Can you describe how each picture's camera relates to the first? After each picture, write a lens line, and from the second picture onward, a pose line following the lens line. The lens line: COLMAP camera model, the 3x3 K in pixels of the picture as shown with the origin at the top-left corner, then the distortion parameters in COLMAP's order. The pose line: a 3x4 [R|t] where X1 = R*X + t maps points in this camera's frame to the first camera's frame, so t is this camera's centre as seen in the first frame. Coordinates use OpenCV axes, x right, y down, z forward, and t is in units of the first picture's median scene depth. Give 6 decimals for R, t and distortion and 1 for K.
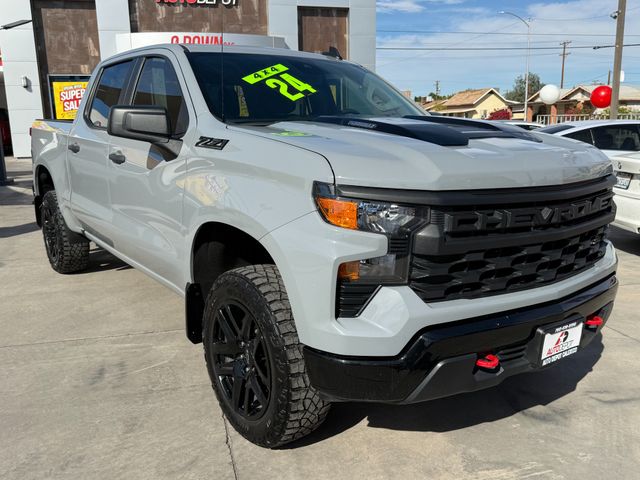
lens RADIAL K [[566.5, 0, 320.0], [0, 566.5, 240.0], [0, 0, 1]] dist [0.093236, -0.129951]
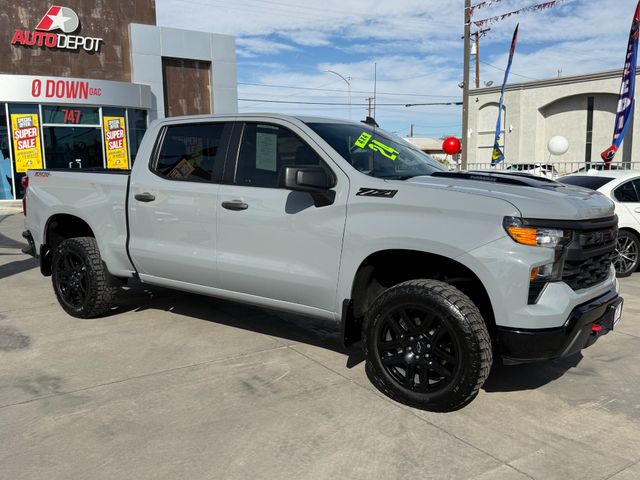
lens RADIAL K [[566.5, 0, 320.0], [0, 566.5, 240.0], [0, 0, 1]] dist [0.093236, -0.129951]
pose [[0.949052, -0.038262, 0.312788, -0.667746], [0.061659, 0.995962, -0.065251, 0.020362], [-0.309029, 0.081213, 0.947579, -0.210983]]
